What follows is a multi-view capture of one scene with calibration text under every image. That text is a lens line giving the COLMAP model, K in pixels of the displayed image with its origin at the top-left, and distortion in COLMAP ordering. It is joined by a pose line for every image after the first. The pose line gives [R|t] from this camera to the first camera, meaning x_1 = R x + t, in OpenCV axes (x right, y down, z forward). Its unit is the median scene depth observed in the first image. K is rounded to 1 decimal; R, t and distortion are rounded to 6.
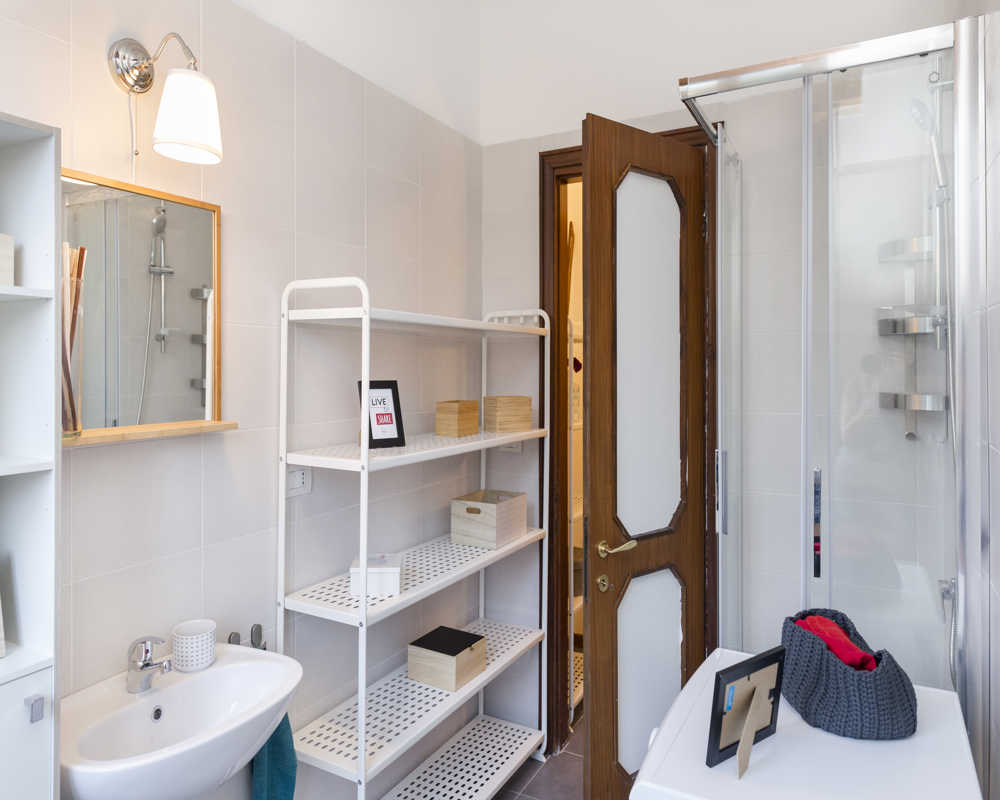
lens RADIAL K [[677.8, 0, 516.3], [0, 677.8, 374.3], [0, 0, 1]] dist [-0.003868, -0.015860]
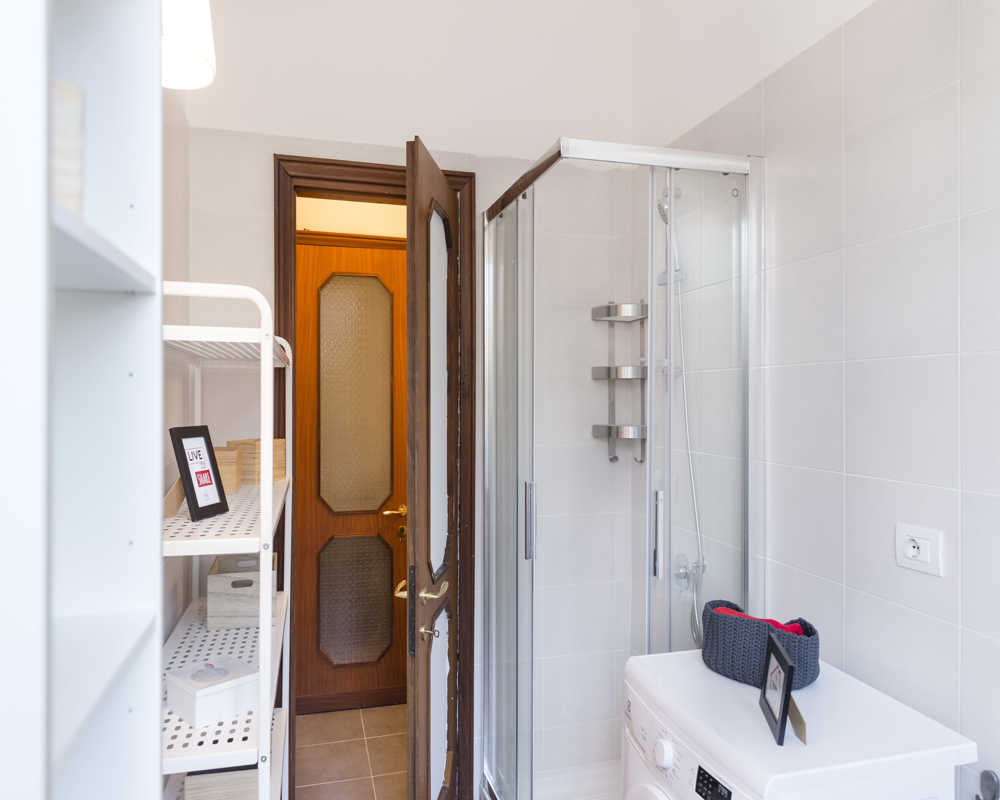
lens RADIAL K [[677.8, 0, 491.4], [0, 677.8, 407.5], [0, 0, 1]] dist [-0.003868, -0.015860]
pose [[0.724738, -0.007650, 0.688982, -0.451764], [0.004039, 0.999968, 0.006855, -0.014412], [-0.689013, -0.002185, 0.724746, 0.240952]]
